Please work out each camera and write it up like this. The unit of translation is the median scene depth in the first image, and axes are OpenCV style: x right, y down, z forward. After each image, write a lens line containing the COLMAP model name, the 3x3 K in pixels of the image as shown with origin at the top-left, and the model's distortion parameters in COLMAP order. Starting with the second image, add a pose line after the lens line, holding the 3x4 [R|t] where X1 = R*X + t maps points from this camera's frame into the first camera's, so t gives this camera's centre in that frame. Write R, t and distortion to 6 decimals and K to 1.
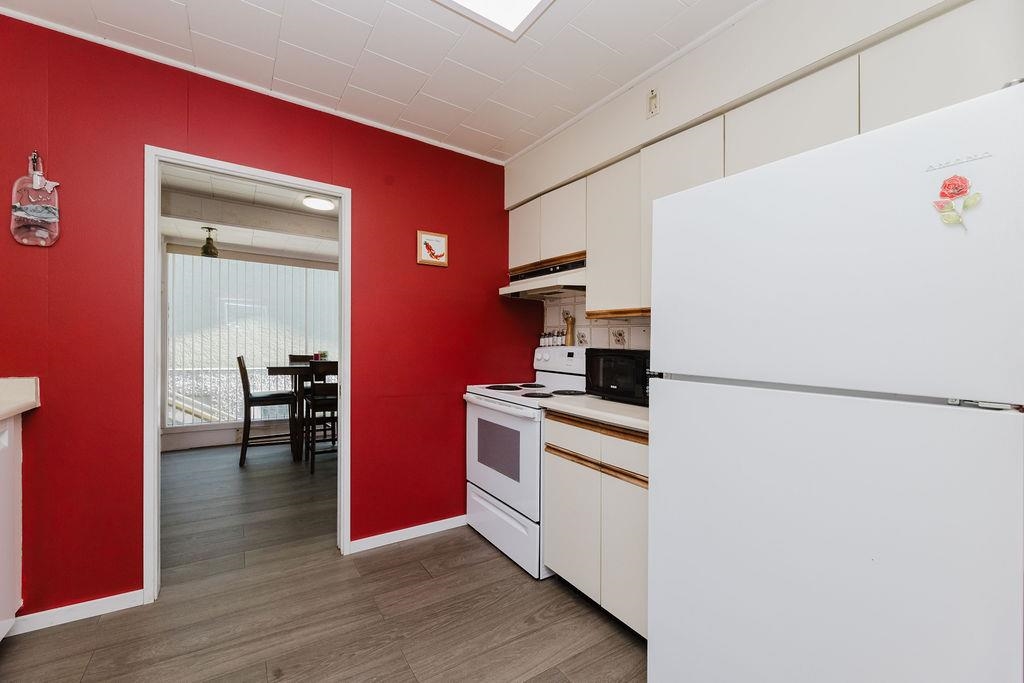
lens RADIAL K [[416.6, 0, 504.9], [0, 416.6, 364.3], [0, 0, 1]] dist [-0.000288, -0.000050]
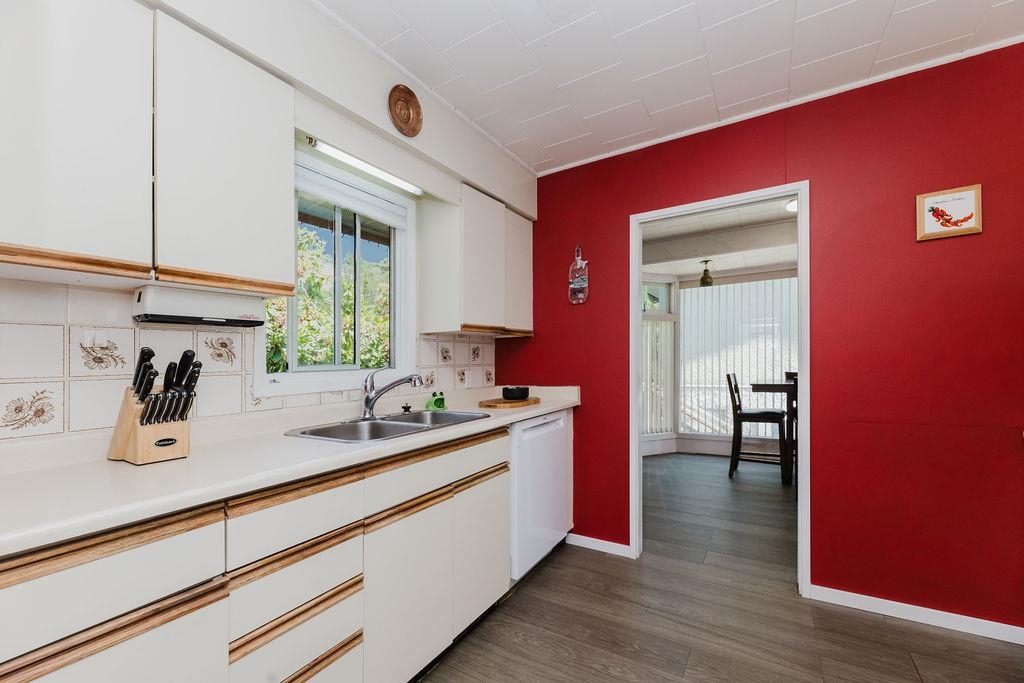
lens RADIAL K [[418.9, 0, 512.8], [0, 418.9, 378.0], [0, 0, 1]] dist [-0.000004, 0.000034]
pose [[0.430830, 0.000459, -0.902433, 0.149707], [-0.012962, 0.999900, -0.005679, 0.008993], [0.902340, 0.014144, 0.430793, 0.058097]]
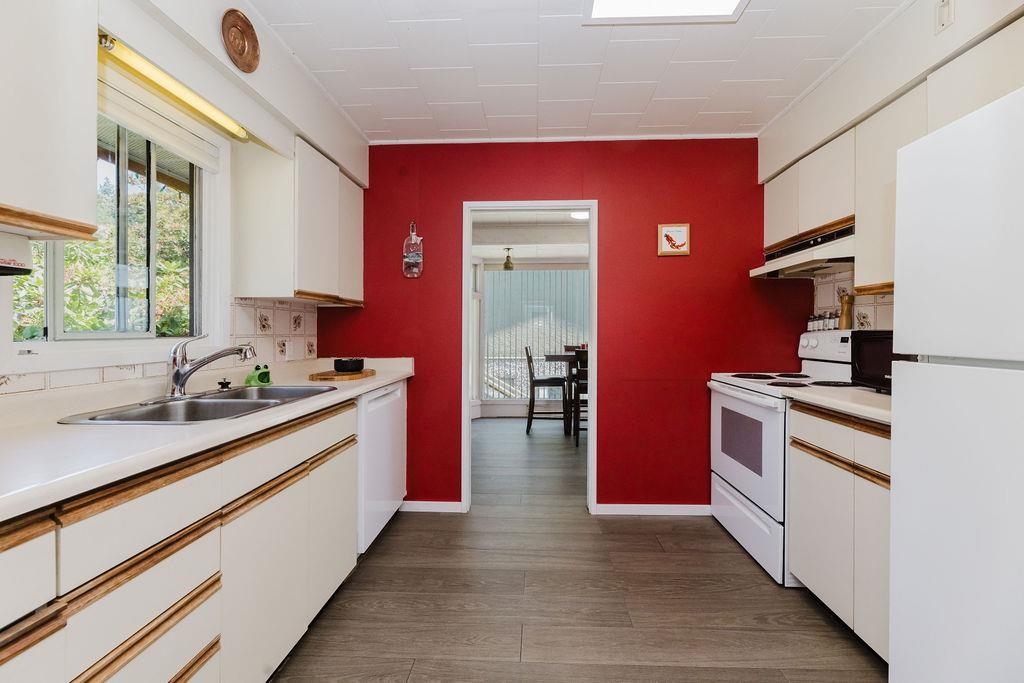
lens RADIAL K [[417.0, 0, 518.0], [0, 417.0, 356.5], [0, 0, 1]] dist [0.000127, 0.000005]
pose [[0.814061, 0.006513, -0.580743, 0.122189], [-0.007246, 0.999973, 0.001058, 0.016158], [0.580734, 0.003346, 0.814086, -0.071975]]
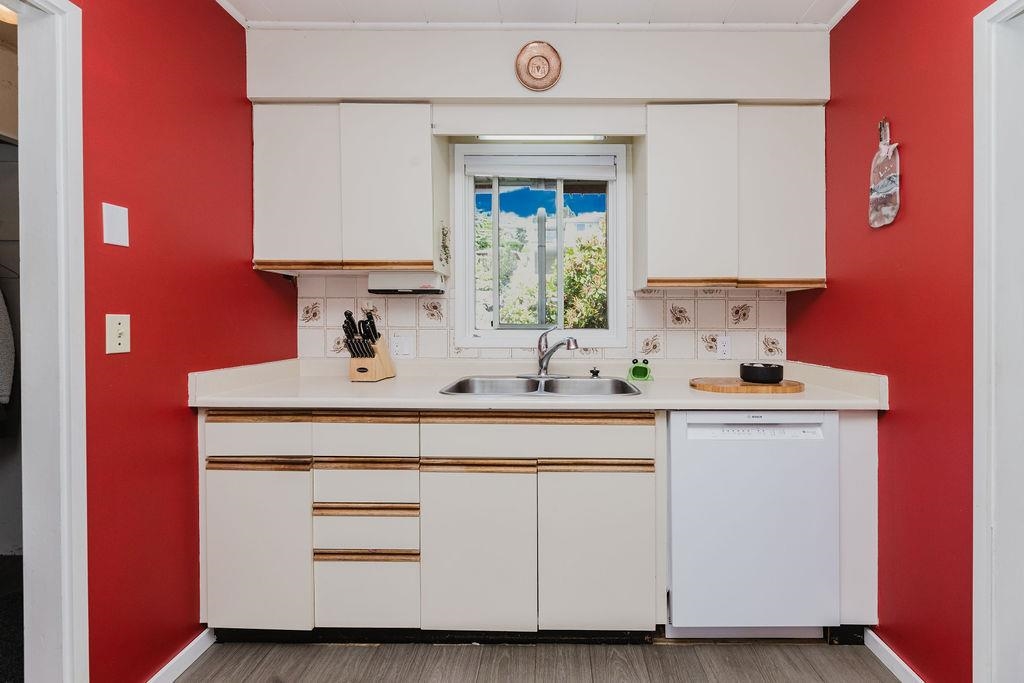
lens RADIAL K [[428.3, 0, 548.9], [0, 428.3, 334.9], [0, 0, 1]] dist [-0.000075, 0.000001]
pose [[-0.541971, -0.001516, -0.840396, 0.011459], [-0.062306, 0.997319, 0.038383, -0.031539], [0.838084, 0.073164, -0.540612, 0.631536]]
